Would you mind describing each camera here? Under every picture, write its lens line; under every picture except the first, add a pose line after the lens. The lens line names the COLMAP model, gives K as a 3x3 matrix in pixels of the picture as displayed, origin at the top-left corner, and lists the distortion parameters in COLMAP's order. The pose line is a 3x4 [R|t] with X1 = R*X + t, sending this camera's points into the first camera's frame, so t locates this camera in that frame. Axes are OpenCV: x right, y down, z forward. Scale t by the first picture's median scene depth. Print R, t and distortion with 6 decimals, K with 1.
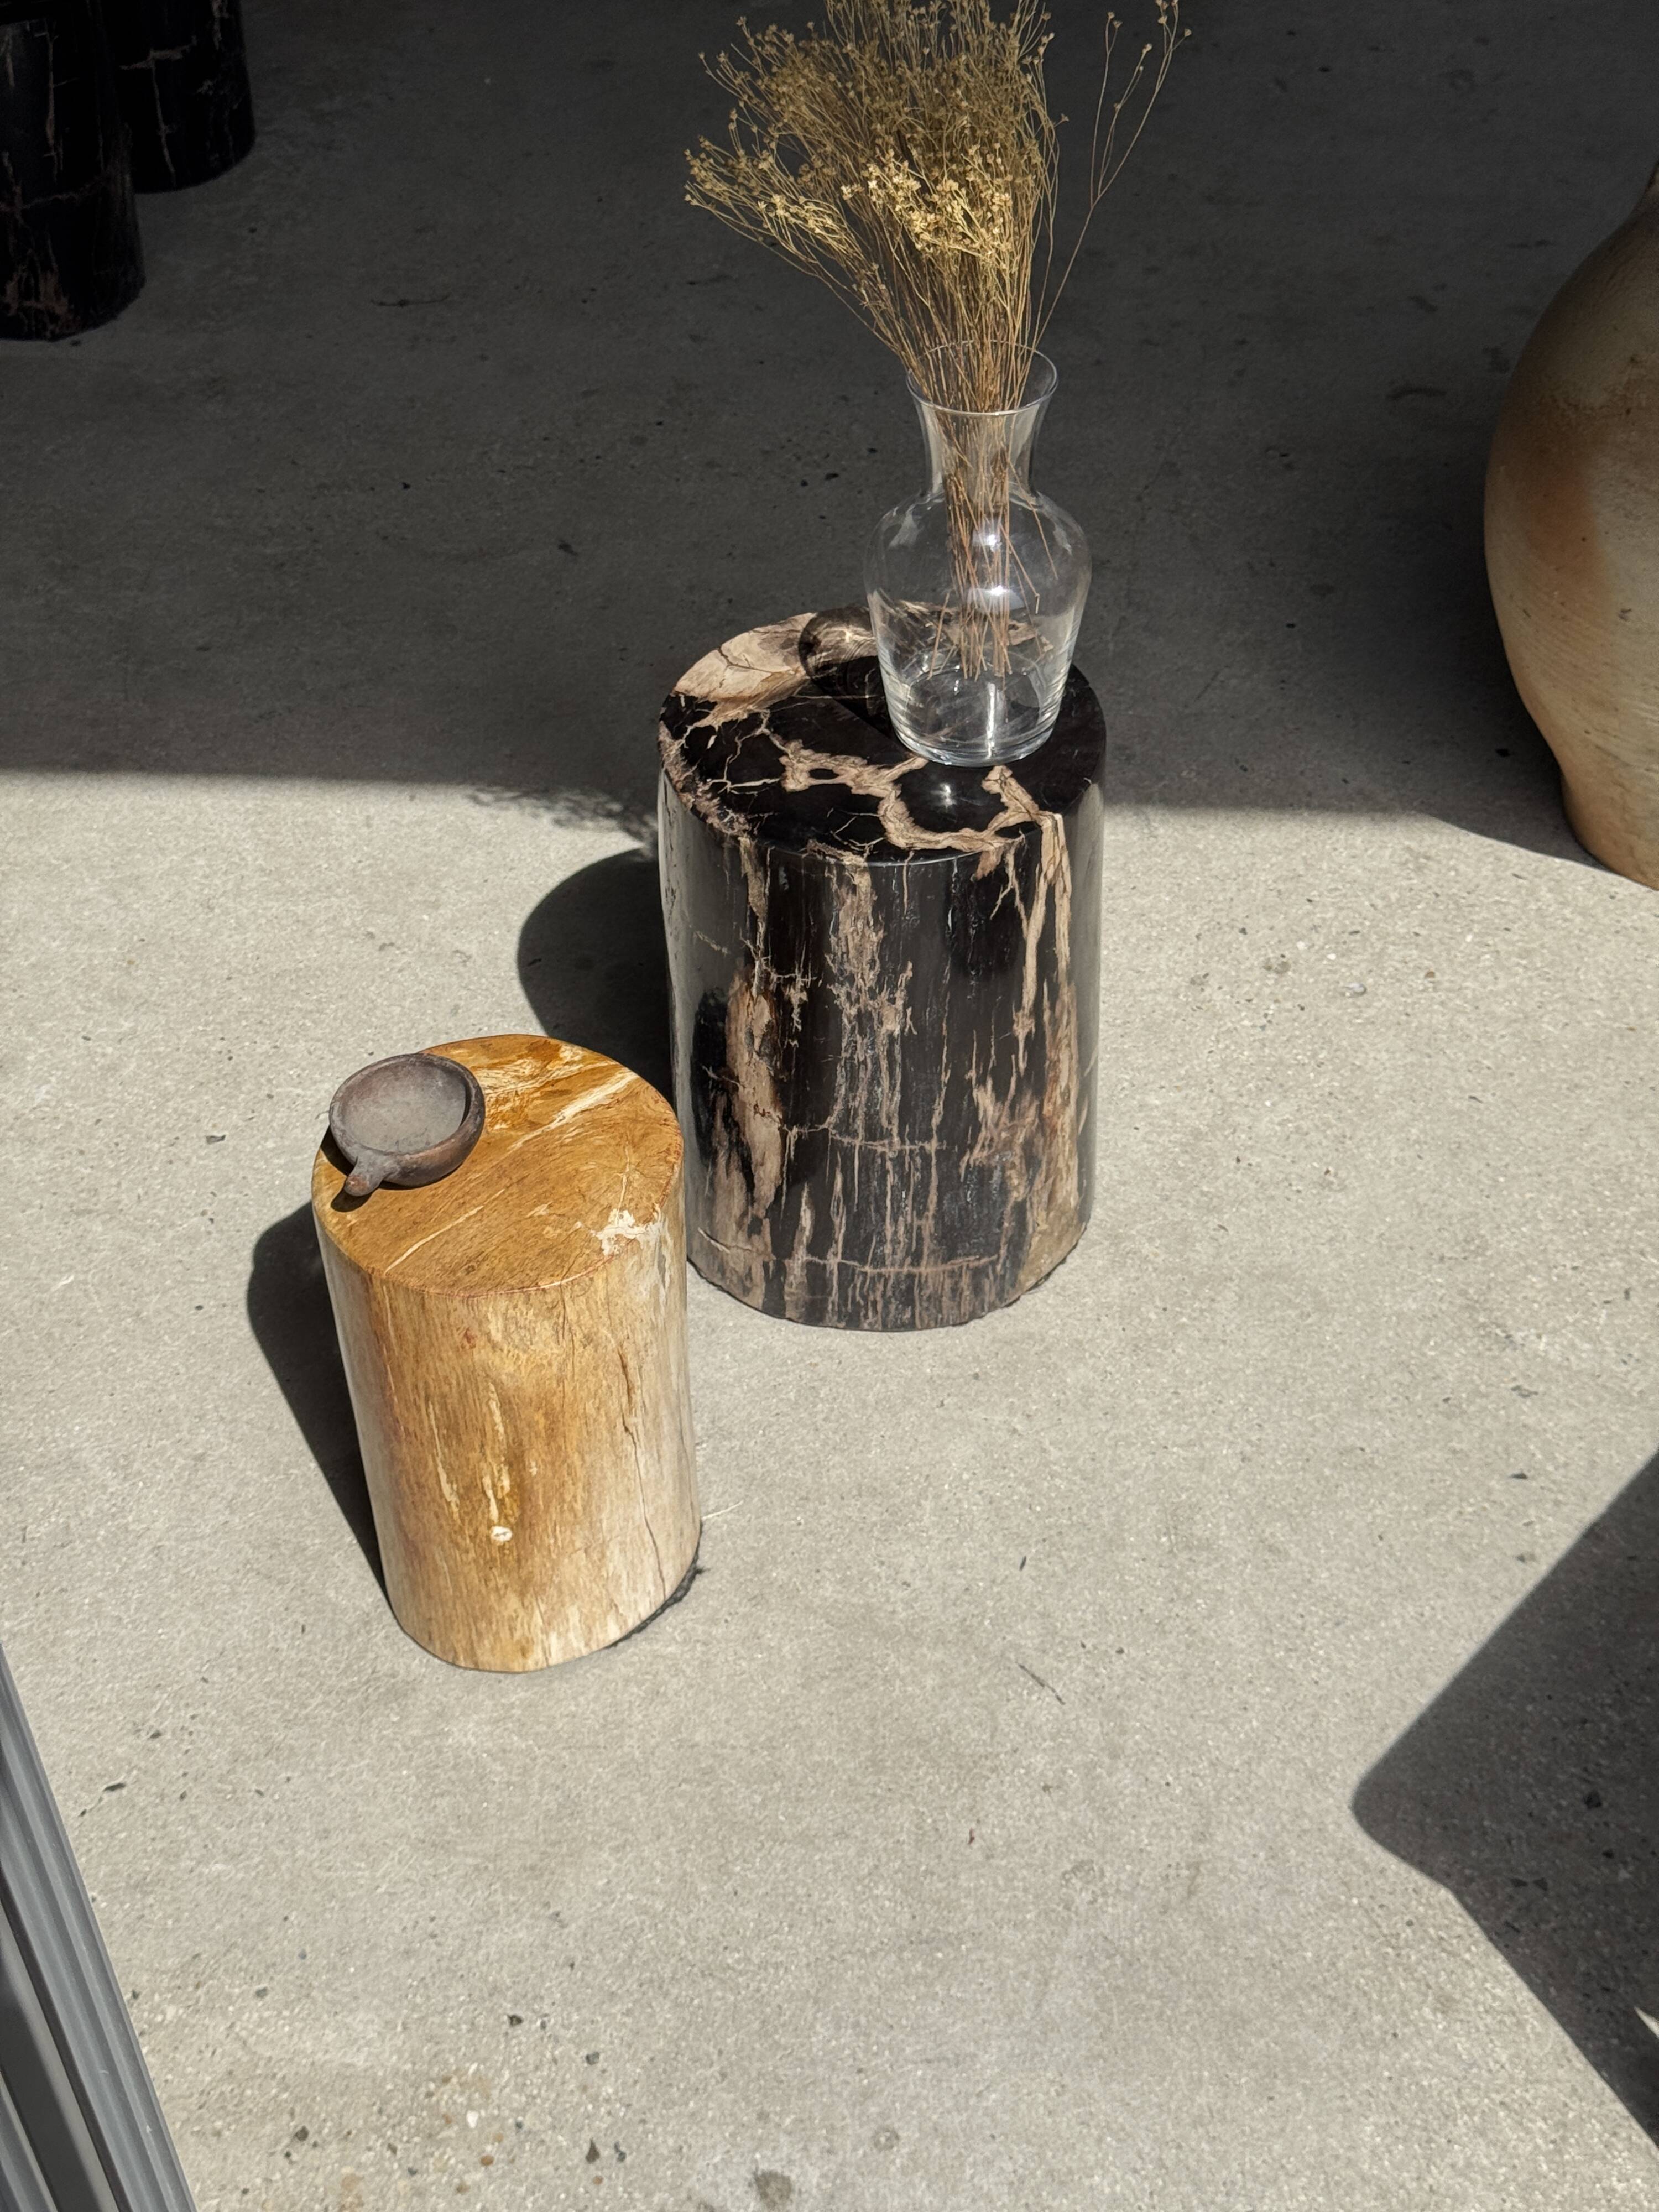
lens RADIAL K [[3073.0, 0, 752.0], [0, 3073.0, 1145.8], [0, 0, 1]] dist [0.155242, 0.000000]
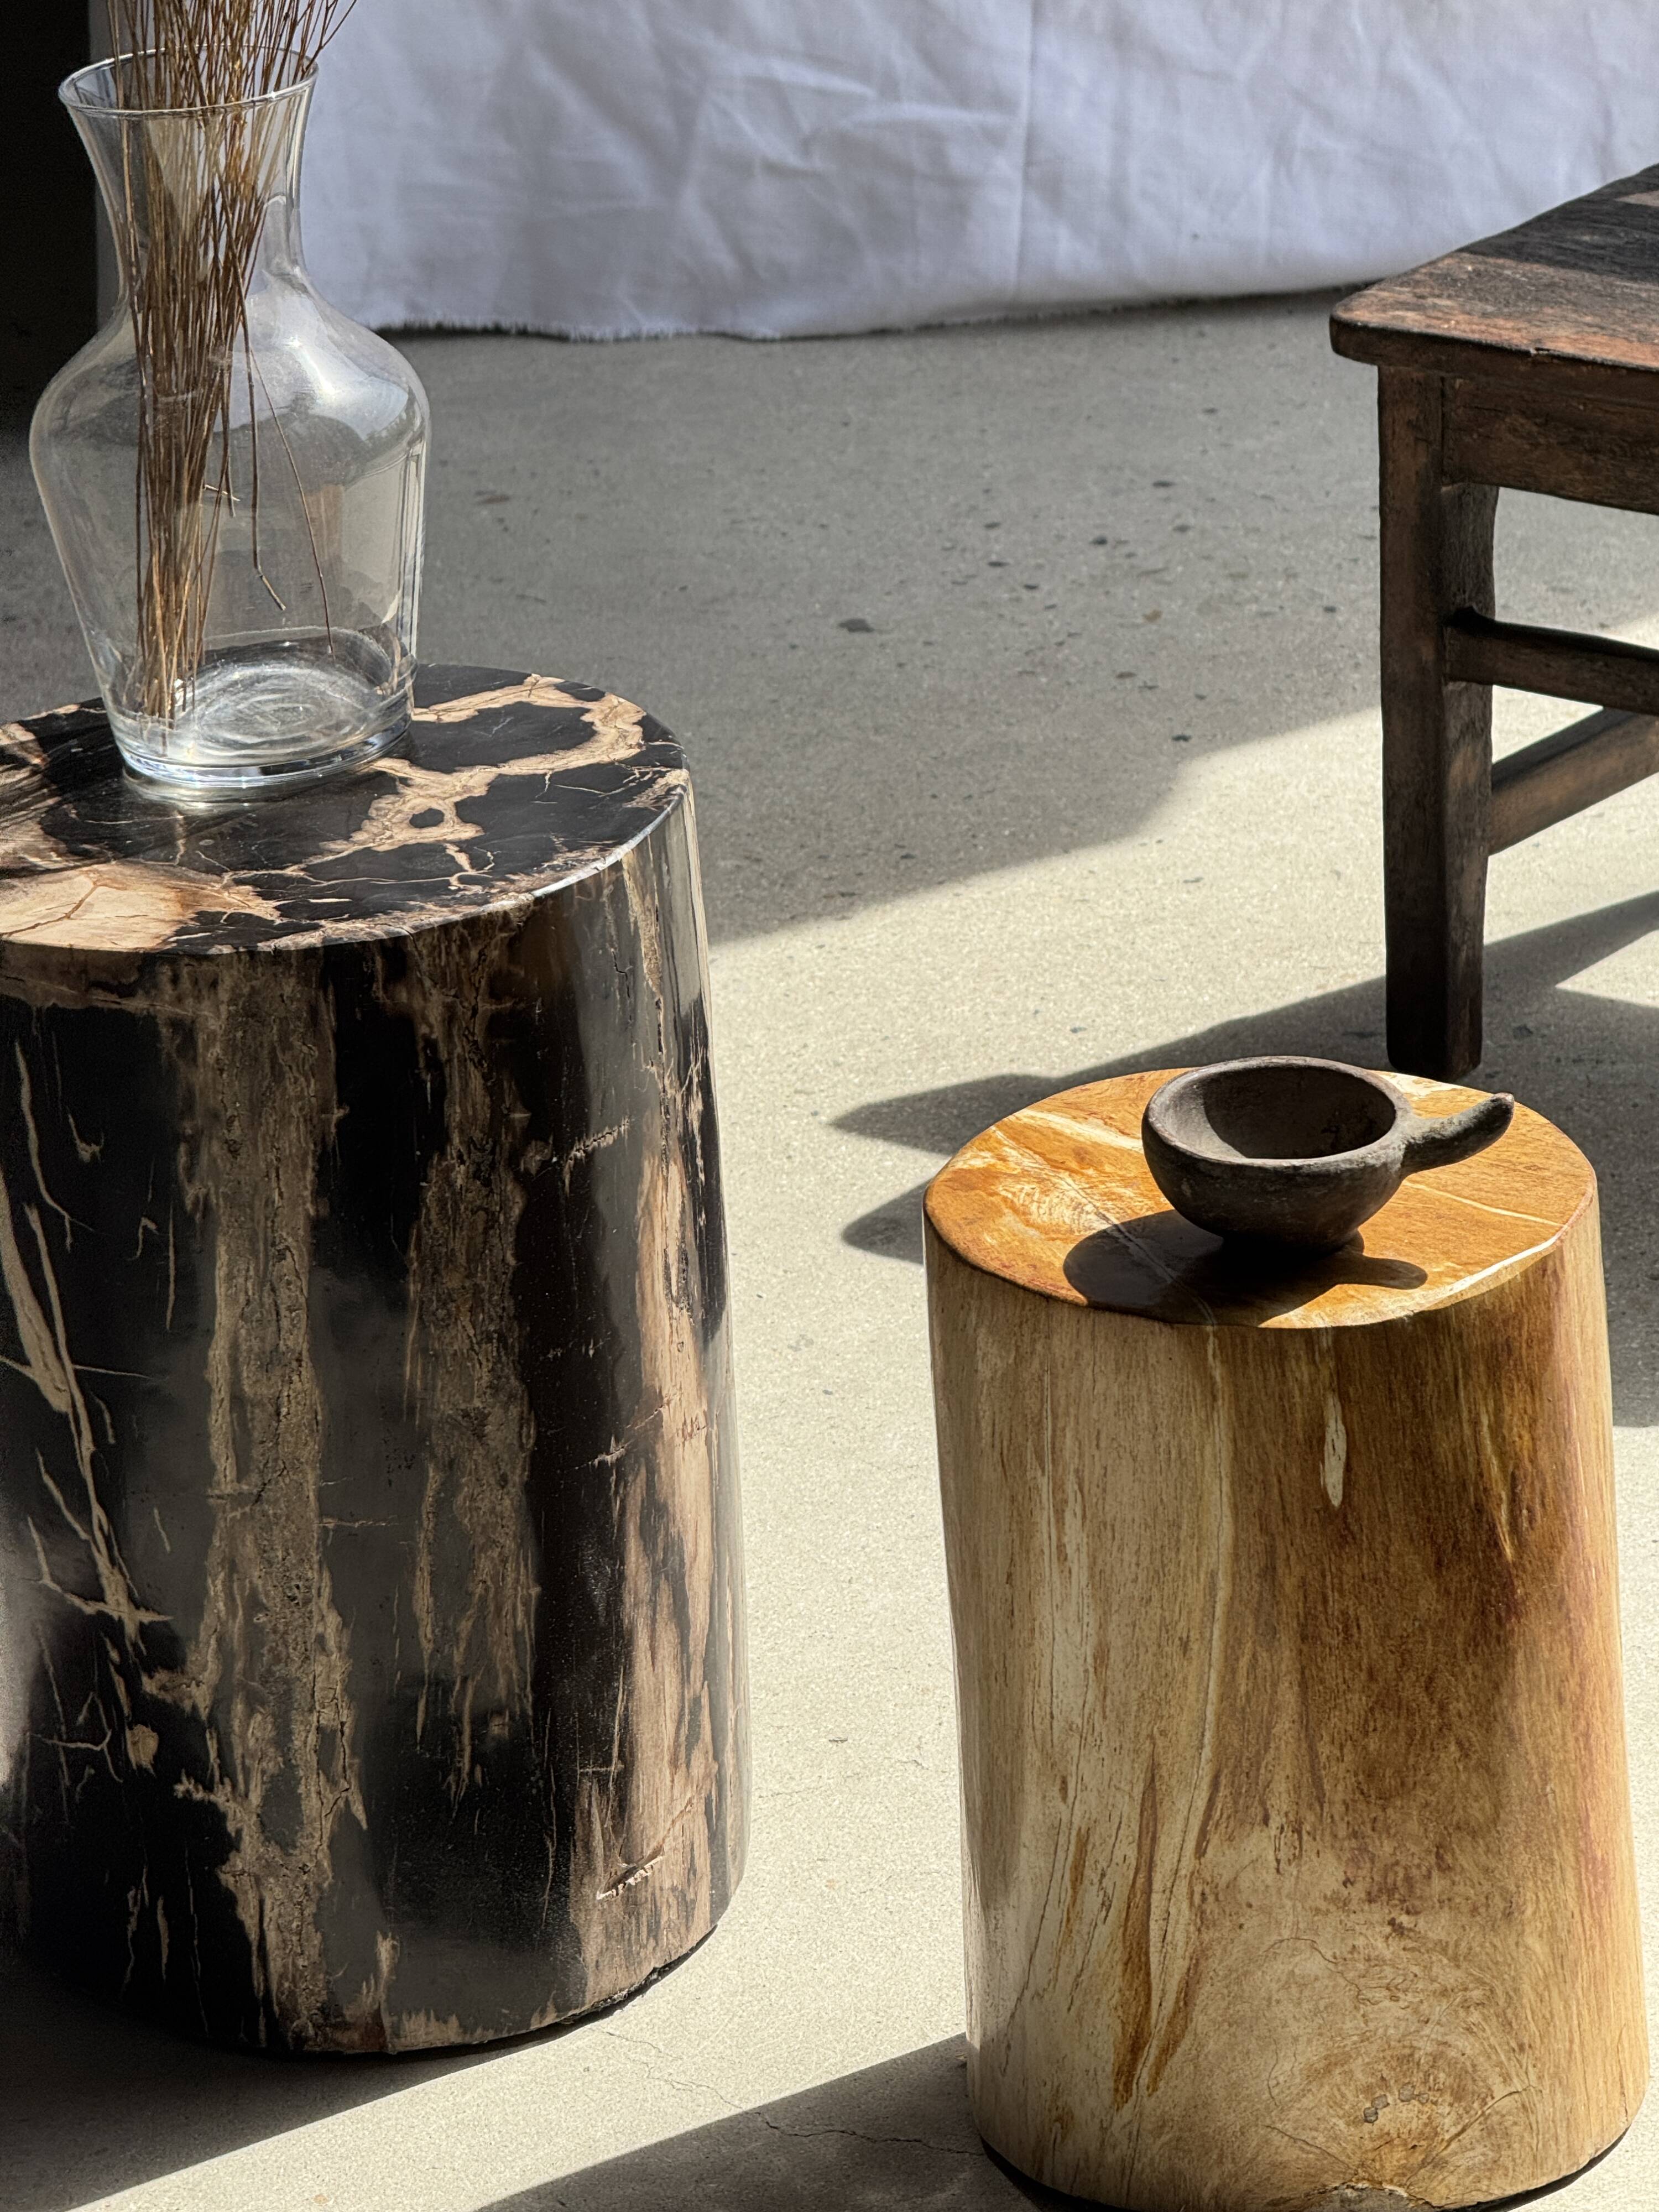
lens RADIAL K [[8040.5, 0, 1059.6], [0, 8040.5, 1184.5], [0, 0, 1]] dist [0.333153, 0.000000]
pose [[-0.132770, -0.348206, 0.927968, -1.341008], [0.718876, 0.610722, 0.332018, -0.473565], [-0.682341, 0.711176, 0.169231, 0.715195]]
